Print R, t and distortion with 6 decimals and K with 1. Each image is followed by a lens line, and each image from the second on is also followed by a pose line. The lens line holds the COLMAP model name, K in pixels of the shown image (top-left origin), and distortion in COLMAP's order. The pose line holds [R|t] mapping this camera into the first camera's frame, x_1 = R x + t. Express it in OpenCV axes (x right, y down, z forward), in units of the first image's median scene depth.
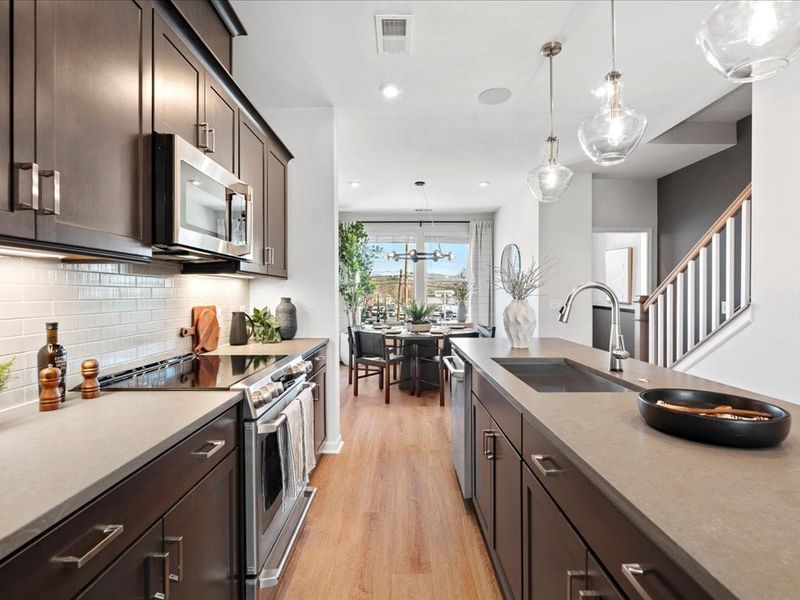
lens RADIAL K [[356.3, 0, 403.0], [0, 356.3, 305.1], [0, 0, 1]] dist [0.001172, 0.000300]
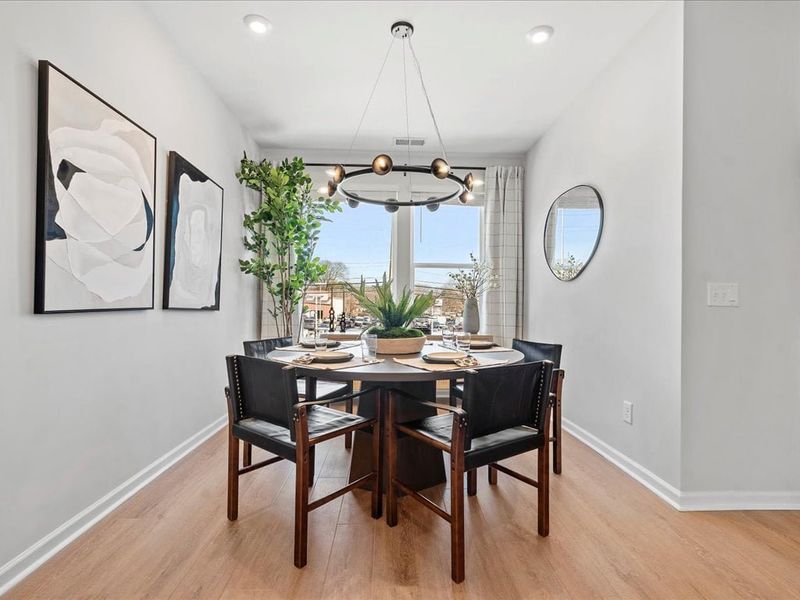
lens RADIAL K [[356.3, 0, 403.0], [0, 356.3, 305.1], [0, 0, 1]] dist [0.001172, 0.000300]
pose [[0.999154, 0.012320, 0.039233, 0.034710], [-0.011117, 0.999466, -0.030731, 0.026129], [-0.039591, 0.030269, 0.998757, 0.550698]]
